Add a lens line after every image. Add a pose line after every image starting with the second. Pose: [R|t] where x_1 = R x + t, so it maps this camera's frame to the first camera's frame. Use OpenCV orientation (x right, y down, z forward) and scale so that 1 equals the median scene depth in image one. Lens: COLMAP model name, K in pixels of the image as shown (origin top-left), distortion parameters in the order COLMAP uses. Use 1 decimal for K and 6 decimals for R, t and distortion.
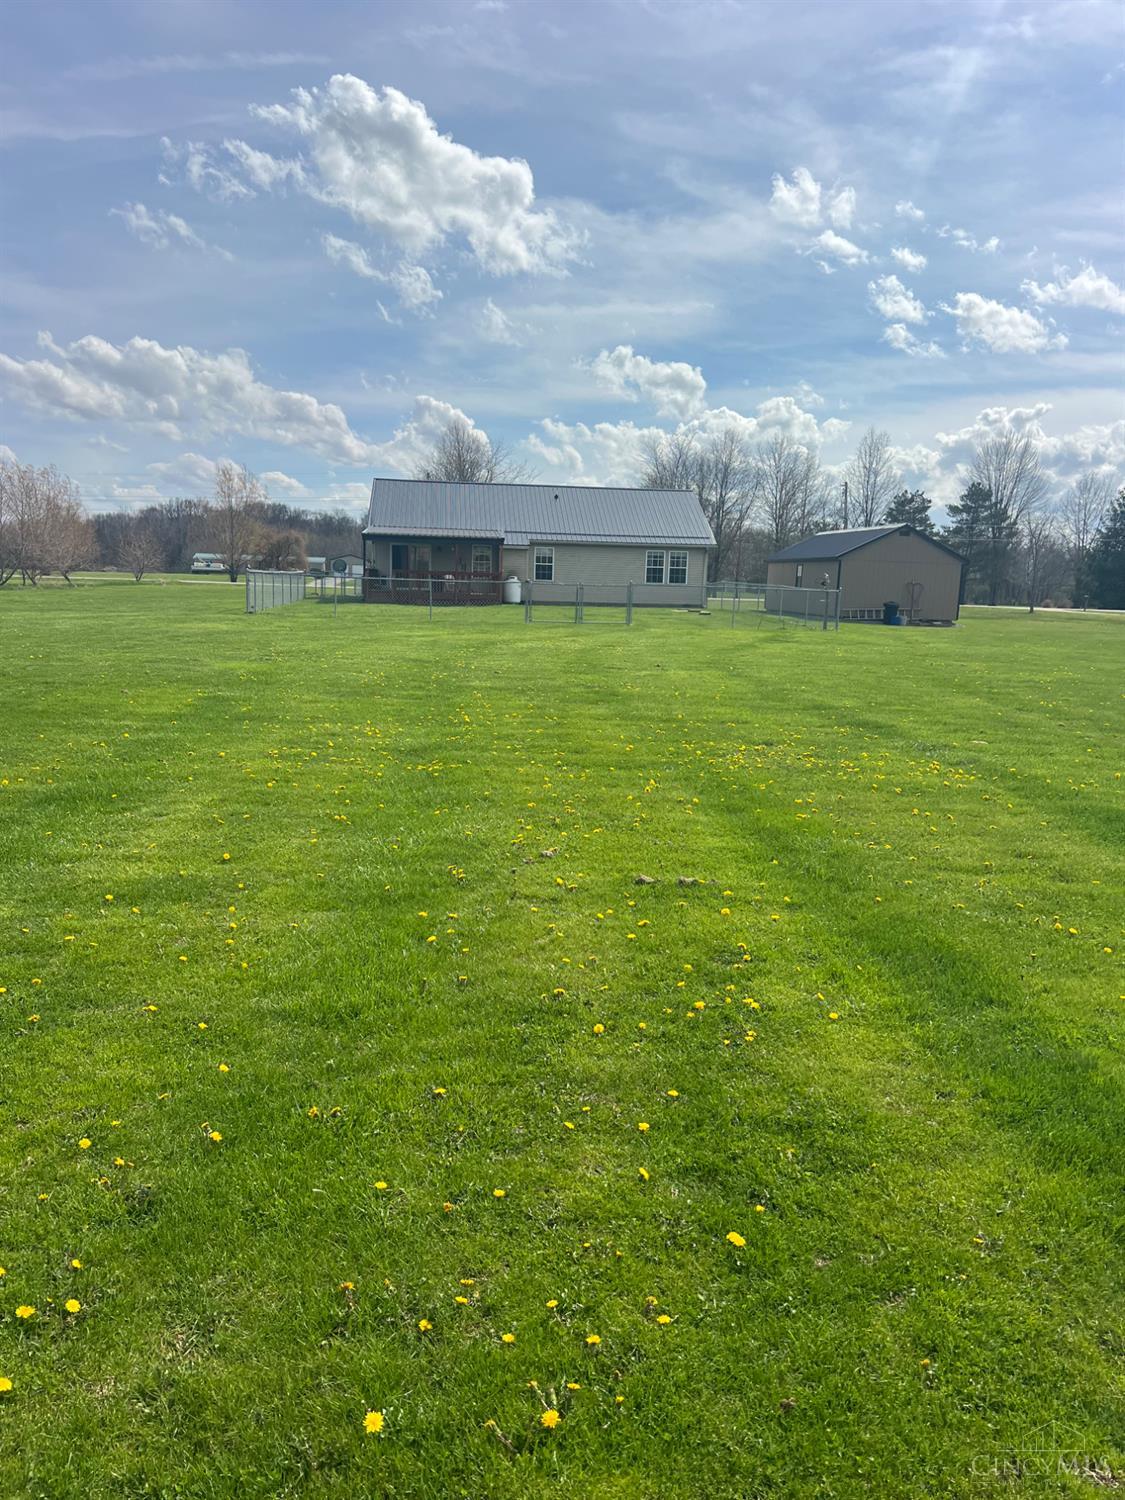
lens RADIAL K [[1127.2, 0, 547.8], [0, 1127.2, 774.2], [0, 0, 1]] dist [0.063368, -0.084790]
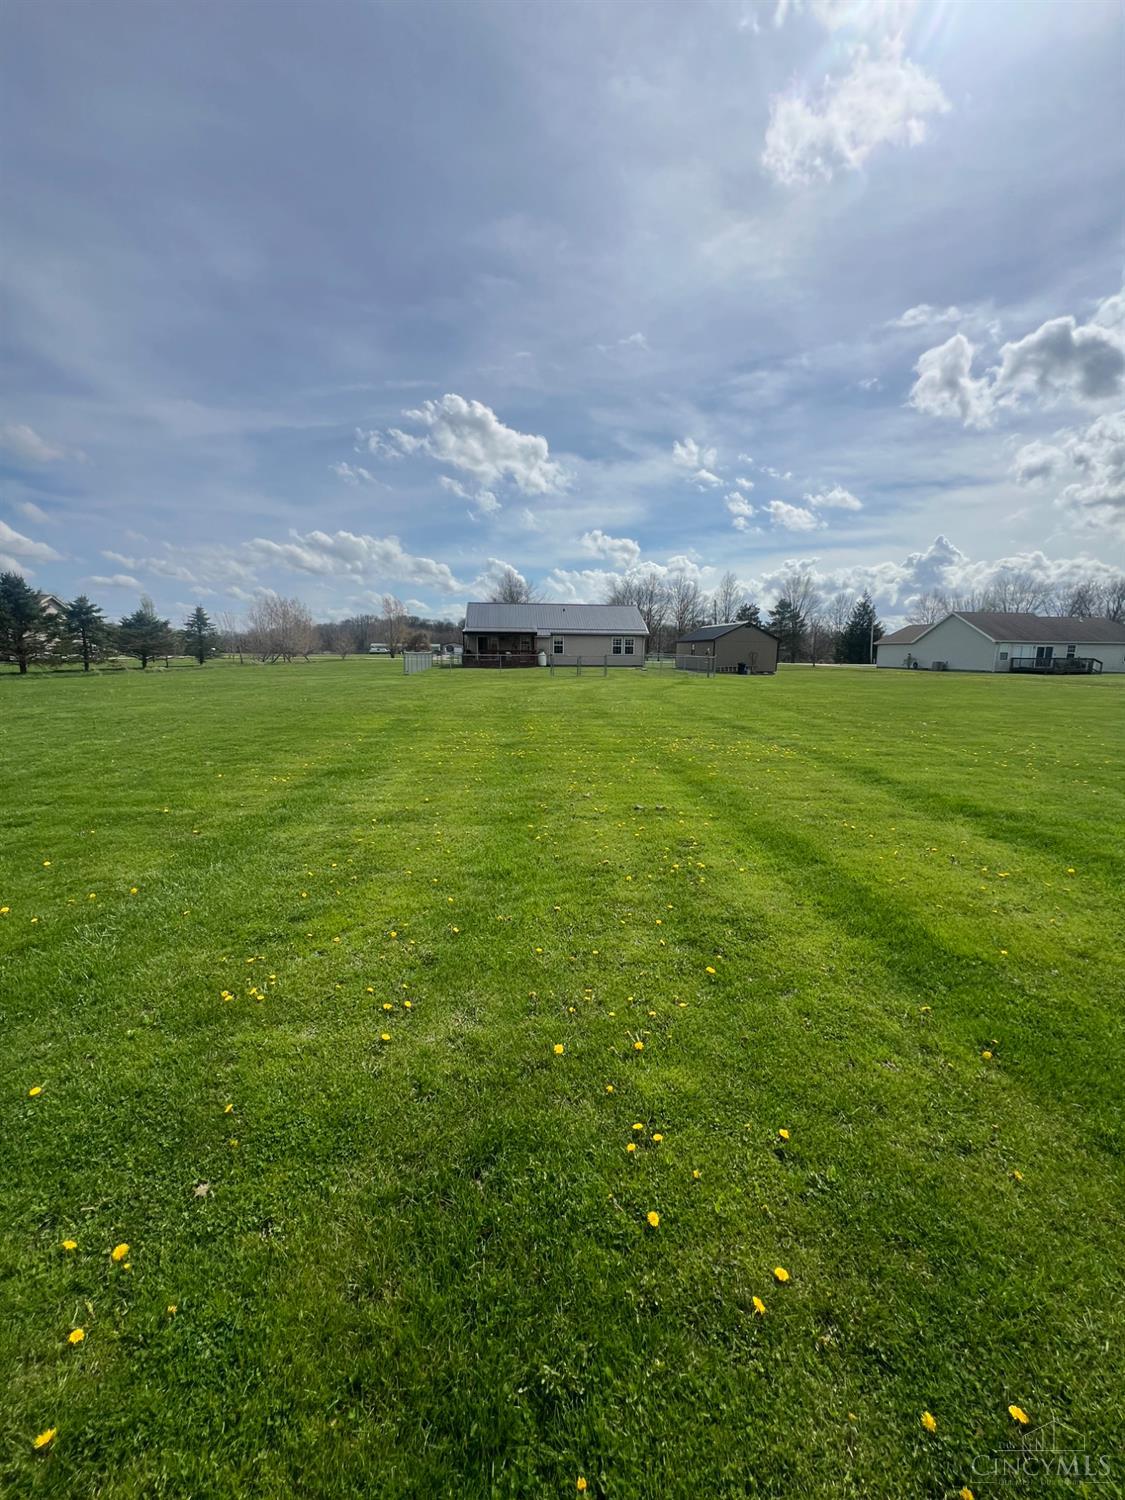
lens RADIAL K [[601.9, 0, 562.5], [0, 601.9, 750.0], [0, 0, 1]] dist [0.000769, 0.000240]
pose [[0.999796, -0.019518, 0.005134, -0.005451], [0.019572, 0.999751, -0.010737, 0.000201], [-0.004923, 0.010835, 0.999929, -0.006476]]
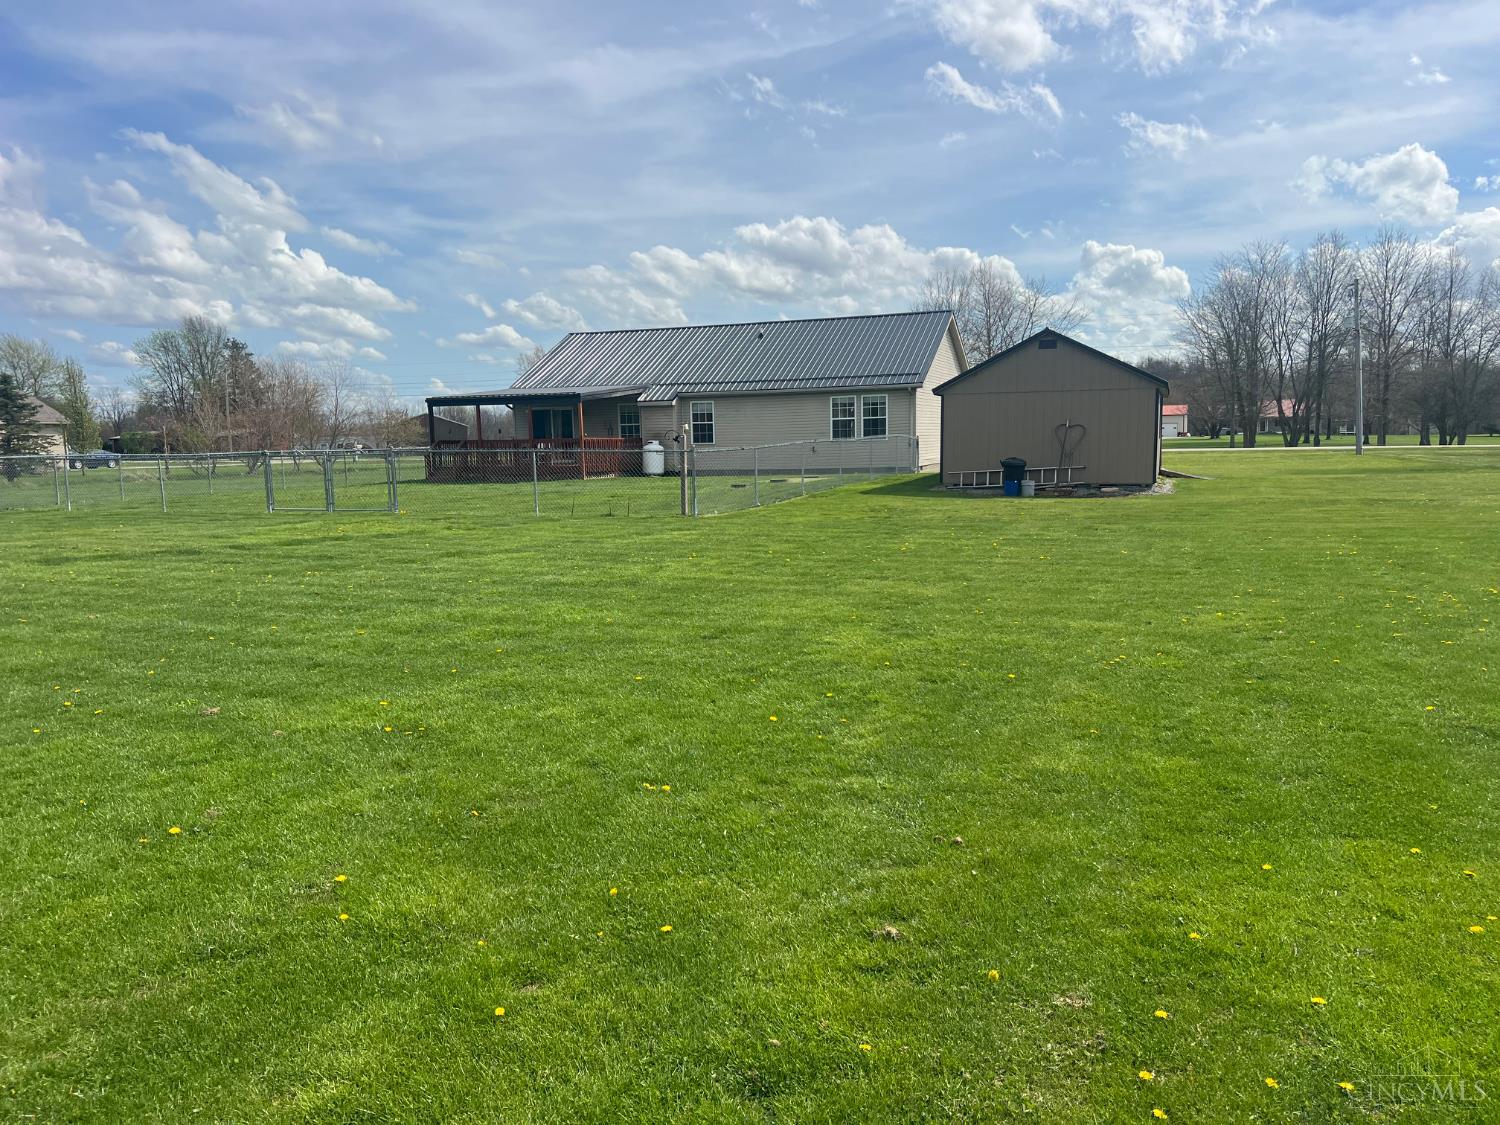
lens RADIAL K [[1127.2, 0, 780.3], [0, 1127.2, 563.8], [0, 0, 1]] dist [0.063368, -0.084790]
pose [[0.901215, 0.000126, -0.433373, 0.407555], [-0.028146, 0.997906, -0.058241, -0.051457], [0.432458, 0.064685, 0.899331, 0.368476]]
